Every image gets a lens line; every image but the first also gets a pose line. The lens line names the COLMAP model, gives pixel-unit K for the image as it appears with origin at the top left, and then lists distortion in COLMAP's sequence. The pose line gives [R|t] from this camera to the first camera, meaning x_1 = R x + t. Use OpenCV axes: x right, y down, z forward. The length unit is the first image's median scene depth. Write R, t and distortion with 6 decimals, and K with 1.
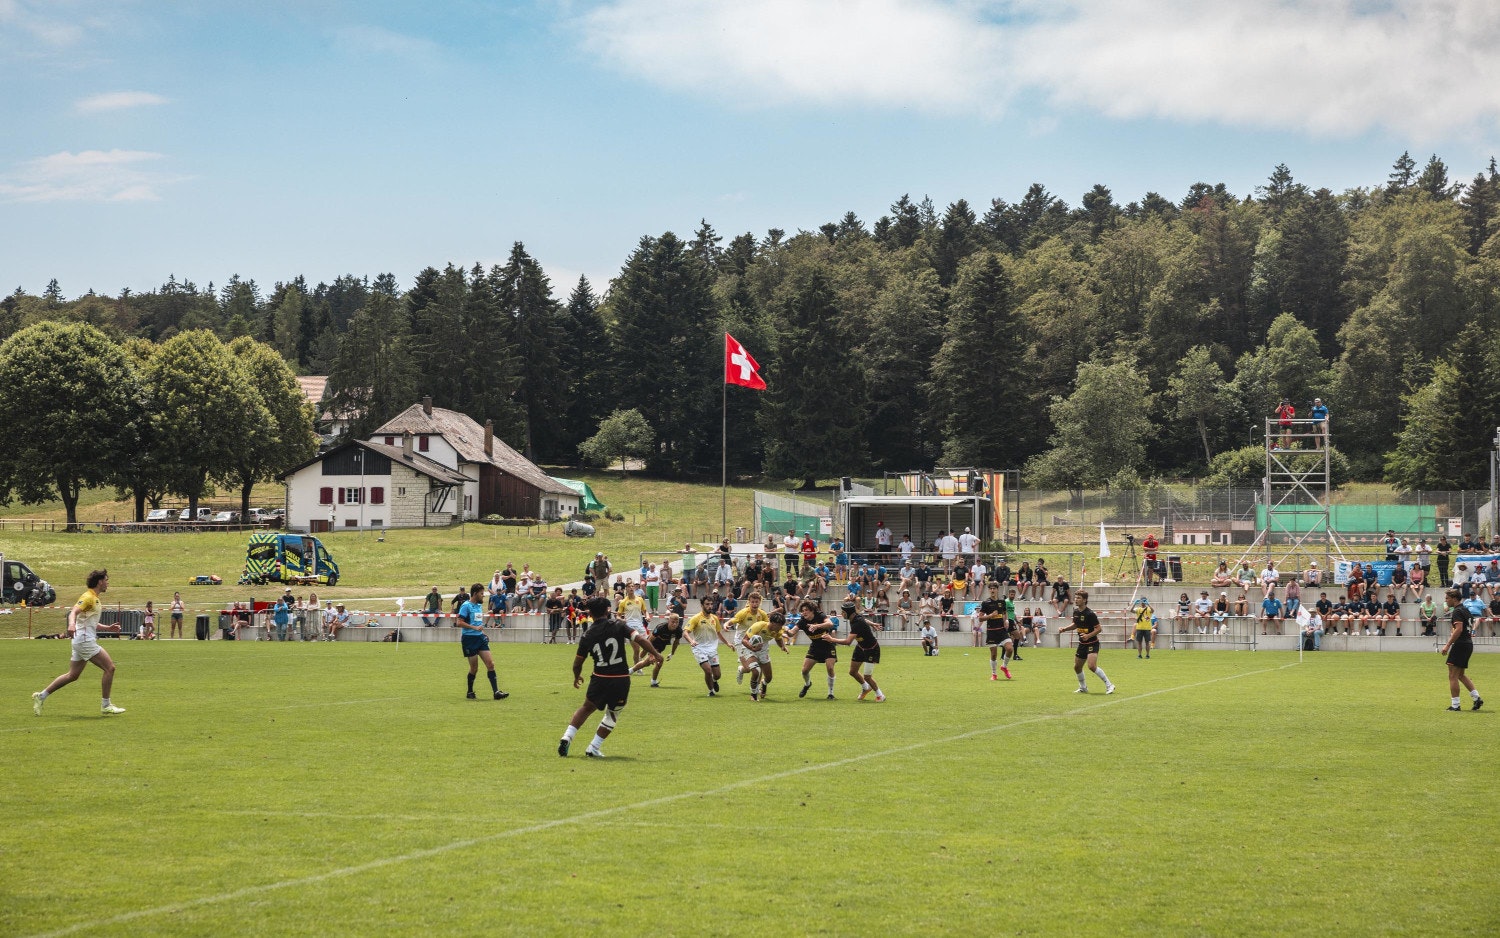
lens RADIAL K [[2605.2, 0, 750.0], [0, 2605.2, 469.0], [0, 0, 1]] dist [0.492990, -0.015705]
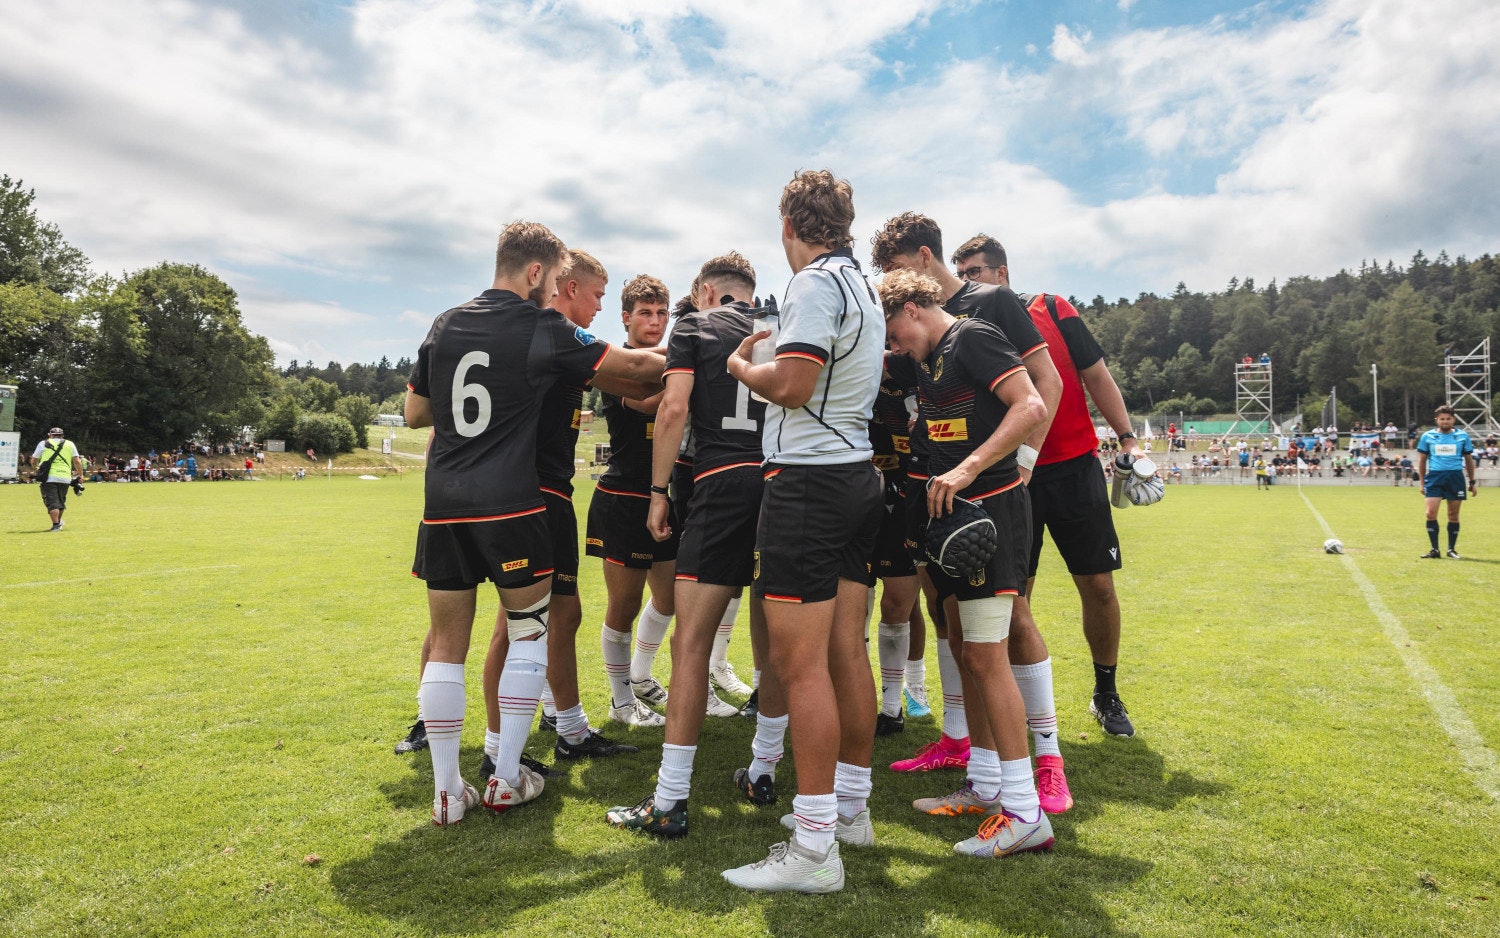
lens RADIAL K [[2605.2, 0, 750.0], [0, 2605.2, 469.0], [0, 0, 1]] dist [0.492990, -0.015705]
pose [[0.995596, 0.005267, -0.093594, 0.037633], [0.000851, 0.997871, 0.065207, -0.099398], [0.093739, -0.065000, 0.993473, -1.348846]]
